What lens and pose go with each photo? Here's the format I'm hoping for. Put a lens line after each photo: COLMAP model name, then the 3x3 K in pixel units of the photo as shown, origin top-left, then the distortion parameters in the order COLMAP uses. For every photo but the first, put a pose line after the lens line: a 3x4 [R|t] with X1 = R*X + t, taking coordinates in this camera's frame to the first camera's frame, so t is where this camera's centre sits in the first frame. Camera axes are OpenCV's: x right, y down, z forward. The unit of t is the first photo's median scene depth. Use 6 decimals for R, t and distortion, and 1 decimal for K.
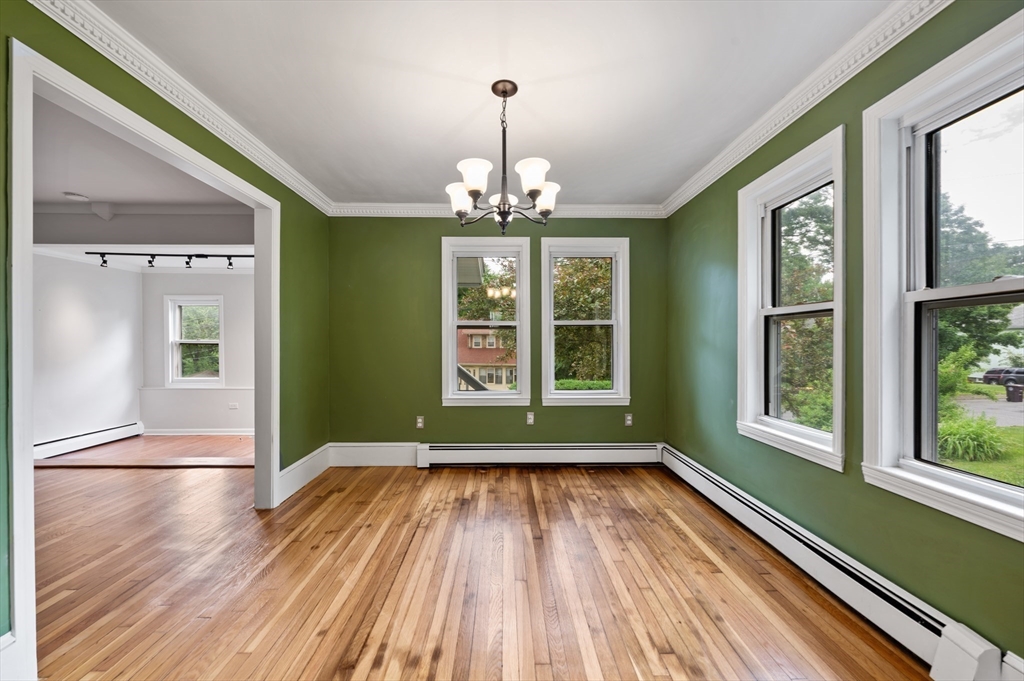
lens RADIAL K [[410.5, 0, 515.9], [0, 410.5, 348.6], [0, 0, 1]] dist [-0.003894, 0.000085]
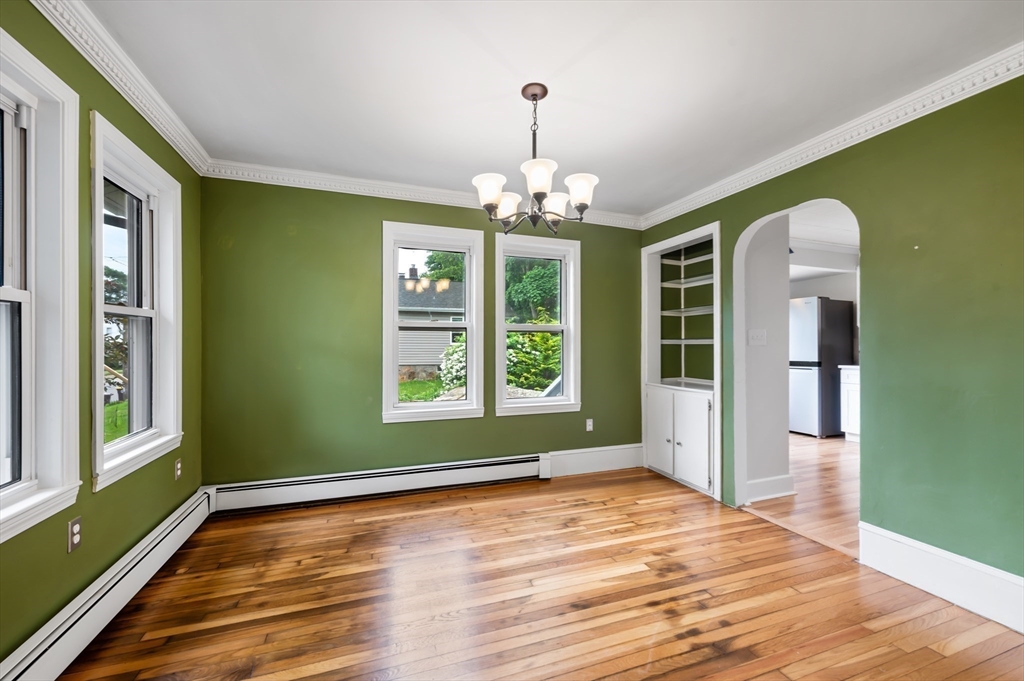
lens RADIAL K [[410.5, 0, 507.0], [0, 410.5, 345.1], [0, 0, 1]] dist [-0.003894, 0.000085]
pose [[-0.312287, 0.000107, 0.949988, -0.615197], [0.013206, 0.999904, 0.004229, -0.017405], [-0.949896, 0.013867, -0.312258, 0.902462]]
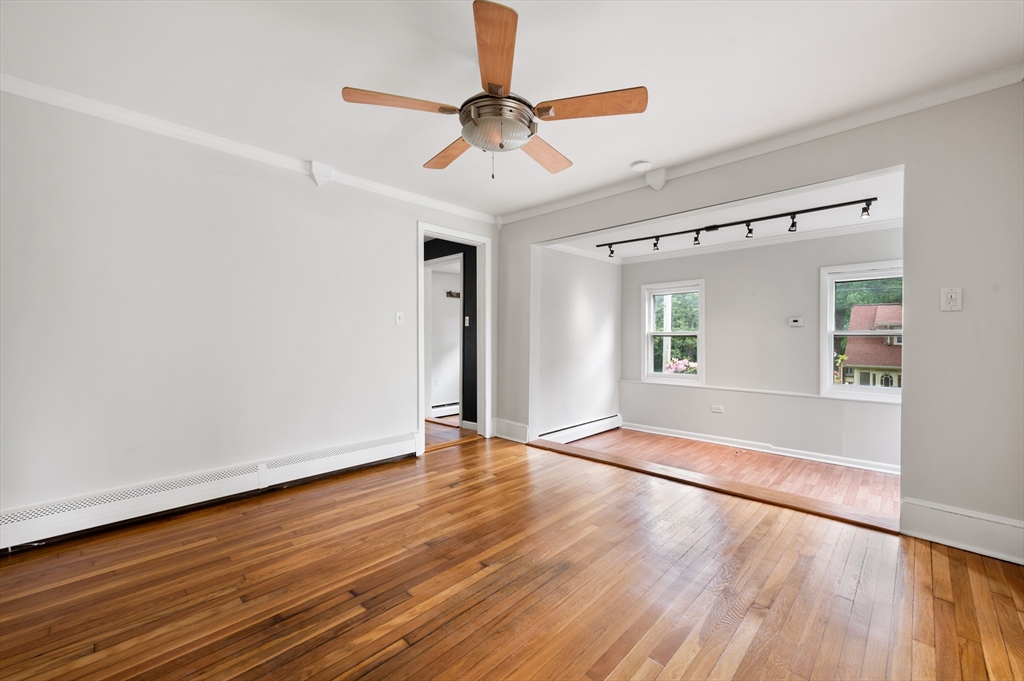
lens RADIAL K [[410.5, 0, 507.3], [0, 410.5, 341.0], [0, 0, 1]] dist [-0.003894, 0.000085]
pose [[0.693327, 0.002116, -0.720620, -0.739686], [-0.009741, 0.999932, -0.006436, 0.019507], [0.720557, 0.011482, 0.693300, 0.208706]]
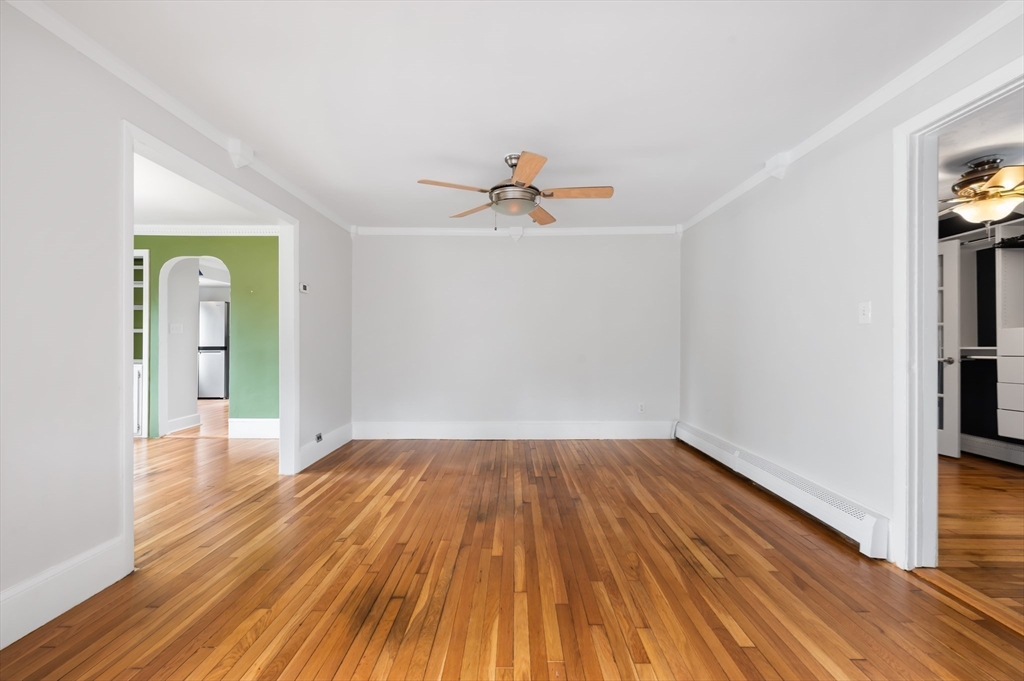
lens RADIAL K [[410.5, 0, 510.9], [0, 410.5, 336.7], [0, 0, 1]] dist [-0.003894, 0.000085]
pose [[-0.999467, -0.006413, 0.032004, -1.237430], [-0.006197, 0.999957, 0.006855, -0.010660], [-0.032047, 0.006653, -0.999464, 1.591187]]
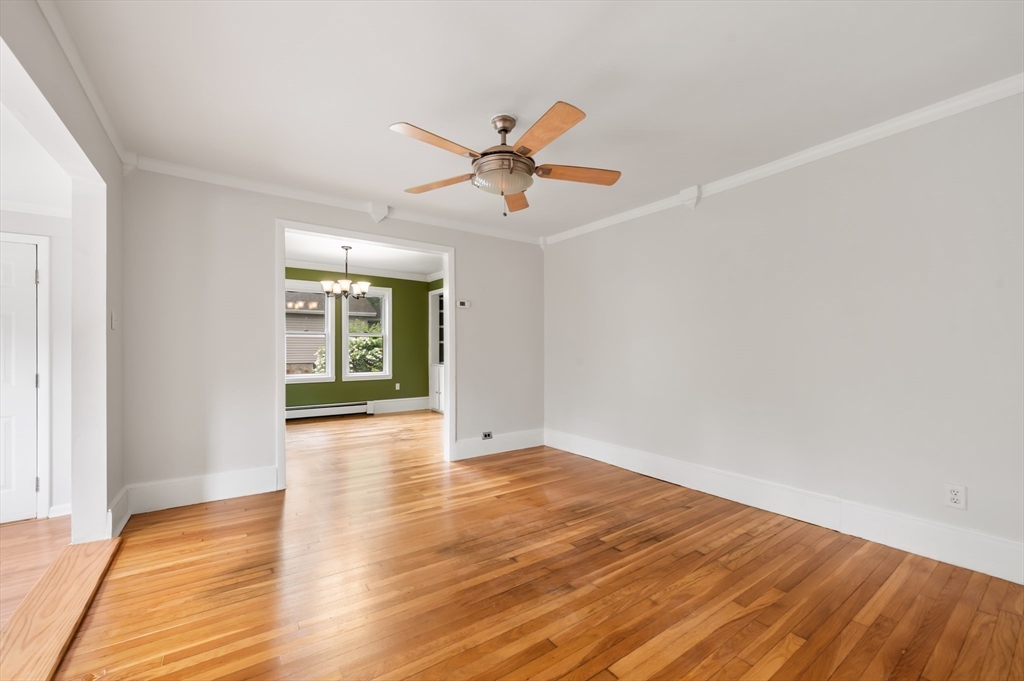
lens RADIAL K [[410.5, 0, 504.5], [0, 410.5, 346.1], [0, 0, 1]] dist [-0.003894, 0.000085]
pose [[-0.550704, -0.001028, 0.834700, -1.846190], [0.012163, 0.999883, 0.009256, -0.009336], [-0.834612, 0.015250, -0.550627, 1.057785]]
